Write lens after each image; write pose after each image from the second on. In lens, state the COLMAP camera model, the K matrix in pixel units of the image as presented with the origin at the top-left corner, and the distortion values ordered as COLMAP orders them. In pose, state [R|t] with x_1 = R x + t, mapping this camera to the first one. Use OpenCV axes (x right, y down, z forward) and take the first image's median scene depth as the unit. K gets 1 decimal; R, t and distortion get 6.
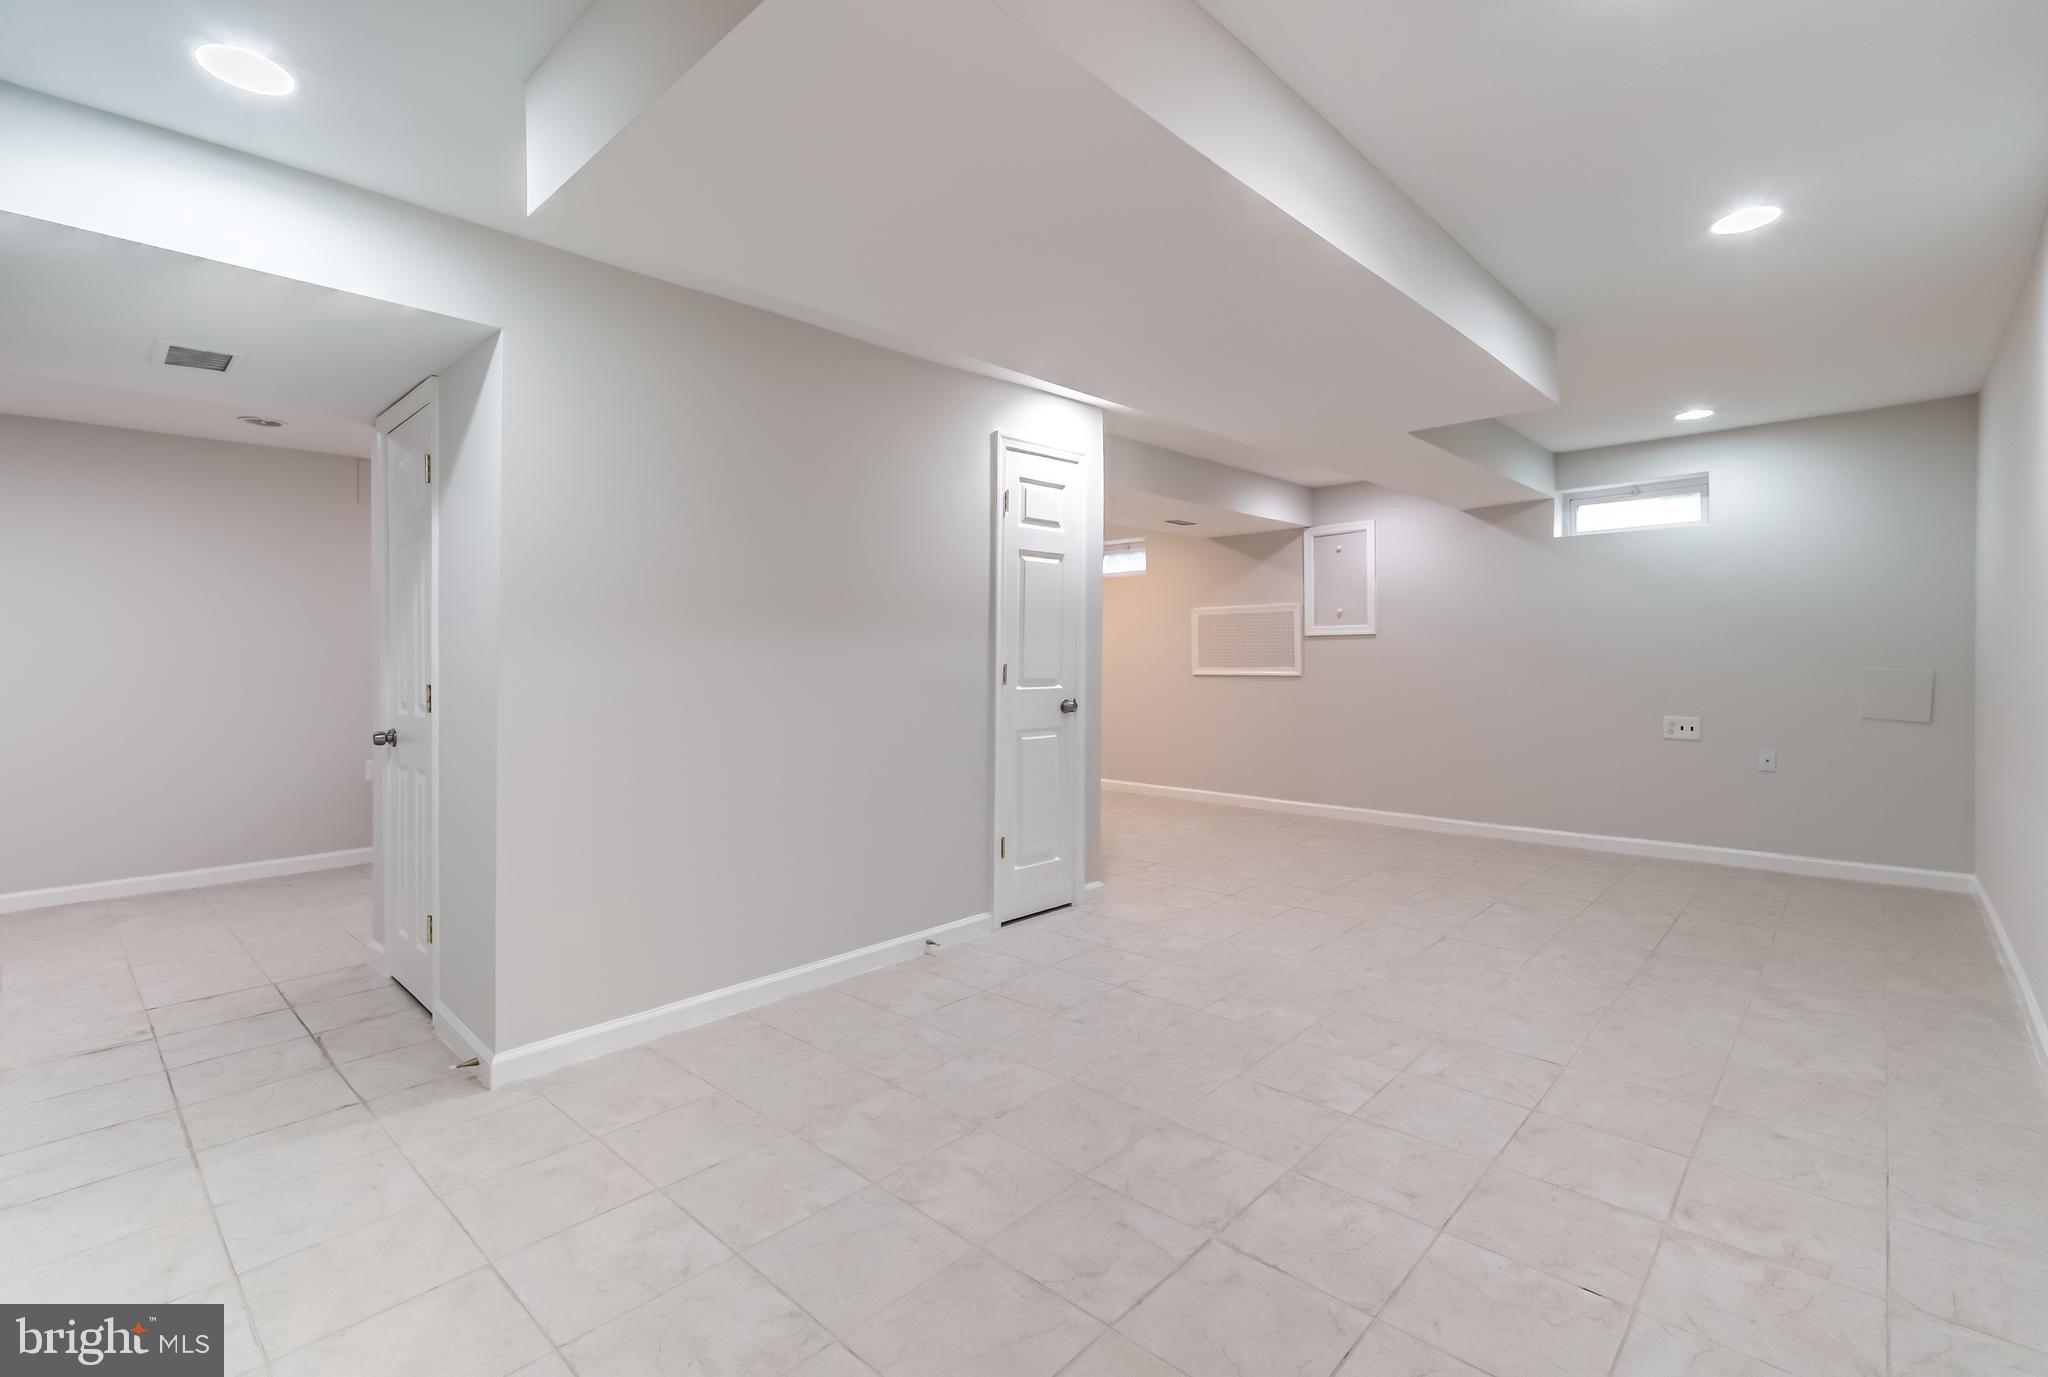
lens RADIAL K [[922.8, 0, 1049.6], [0, 922.8, 665.4], [0, 0, 1]] dist [0.001323, 0.000163]
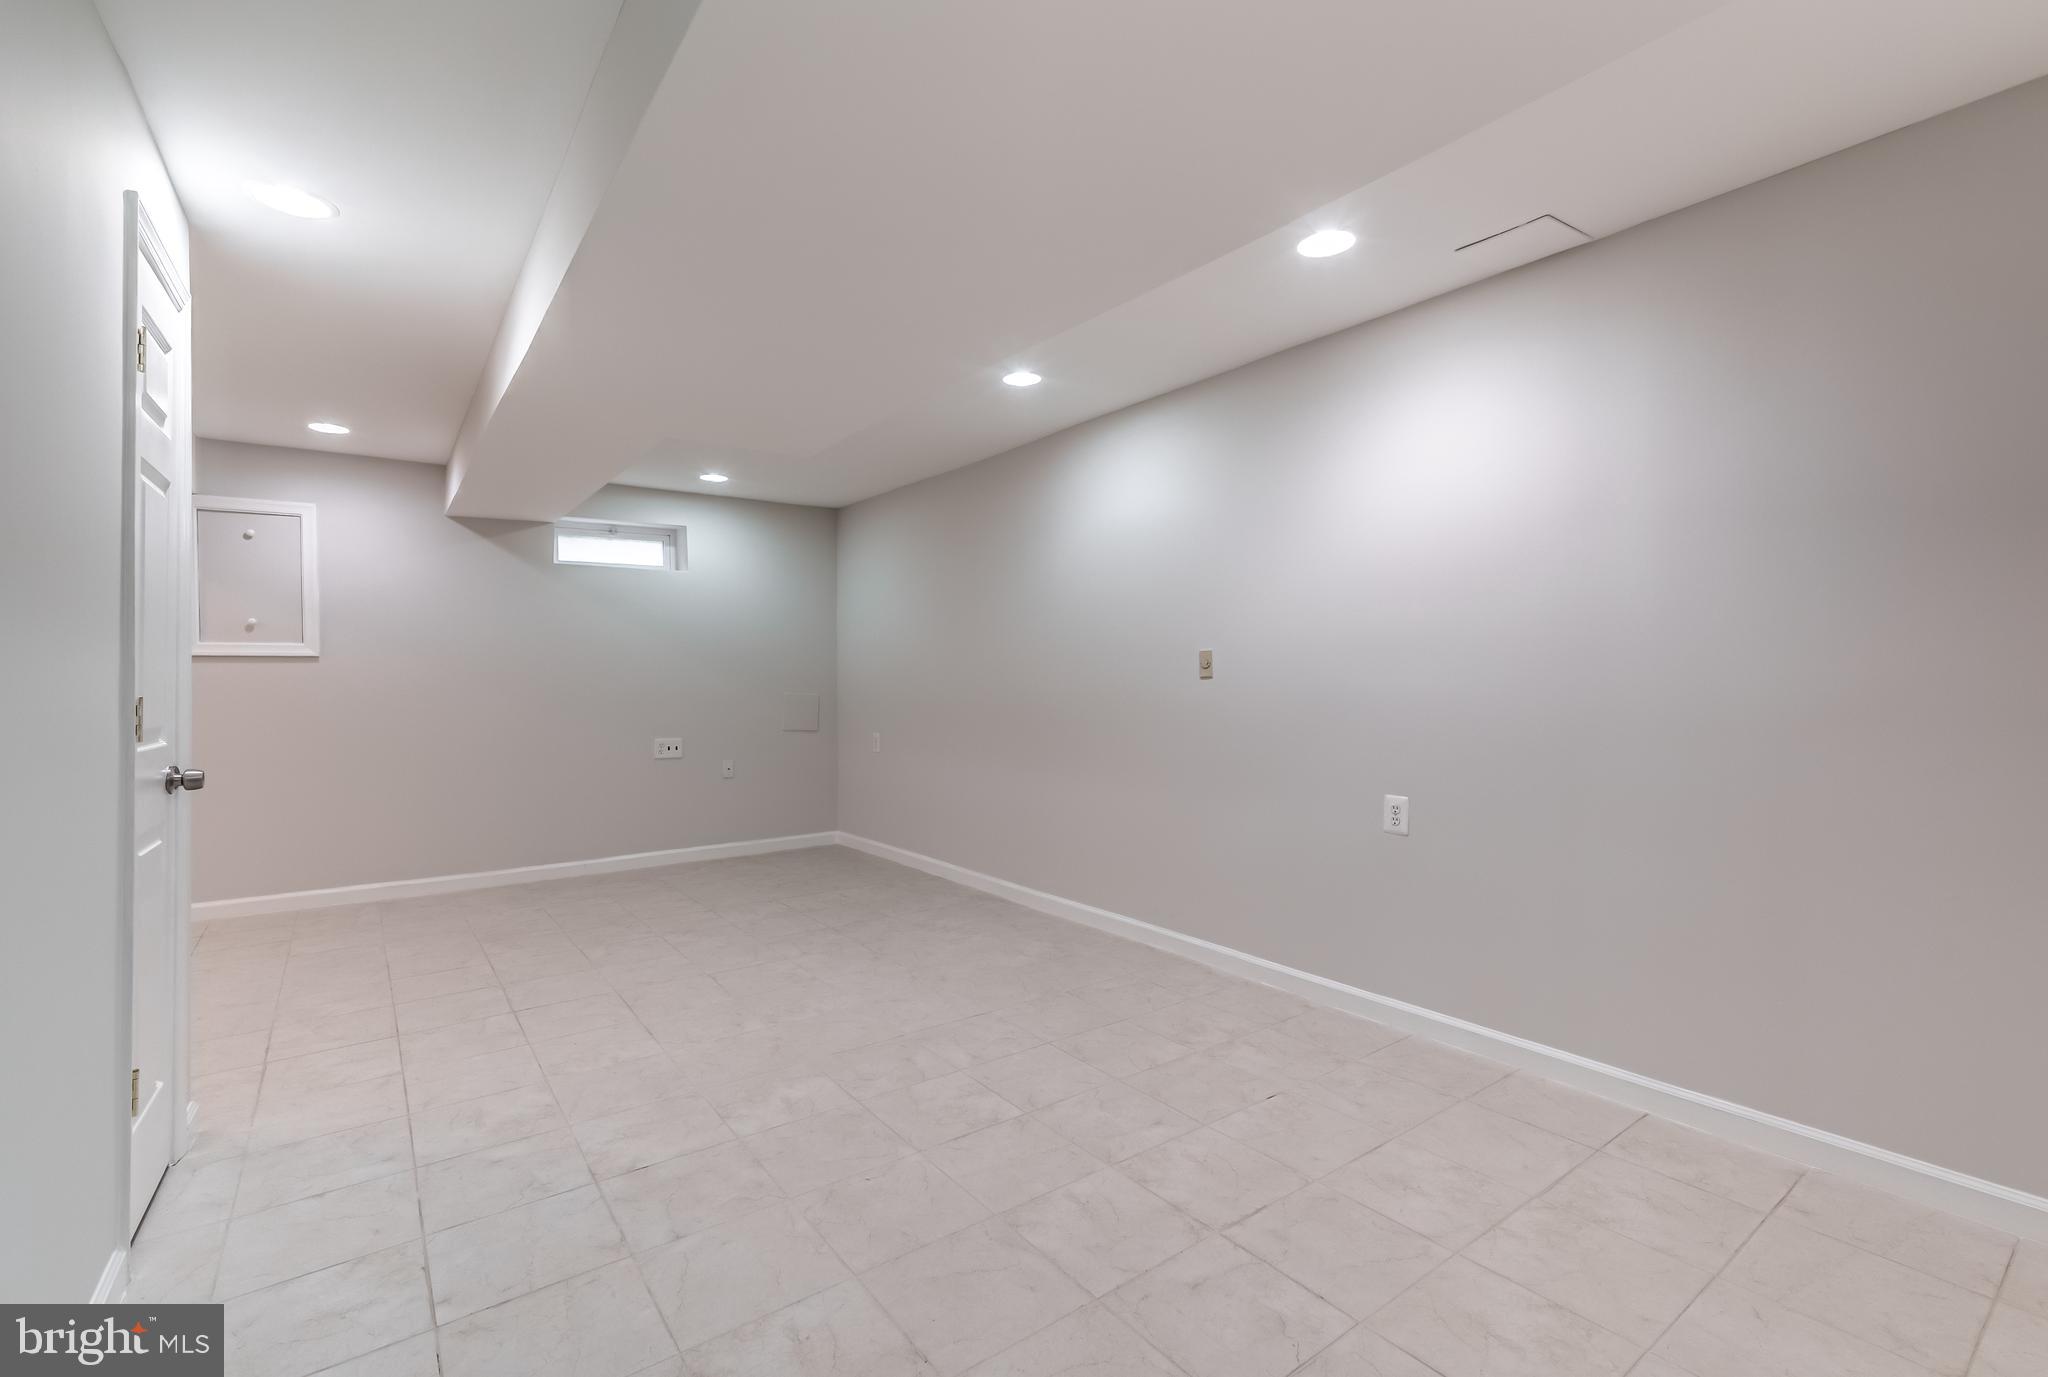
lens RADIAL K [[892.2, 0, 1025.9], [0, 892.2, 687.5], [0, 0, 1]] dist [0.001017, 0.000746]
pose [[0.202379, -0.001798, 0.979306, -0.375763], [0.013295, 0.999911, -0.000912, 0.000335], [-0.979217, 0.013205, 0.202385, 0.438917]]
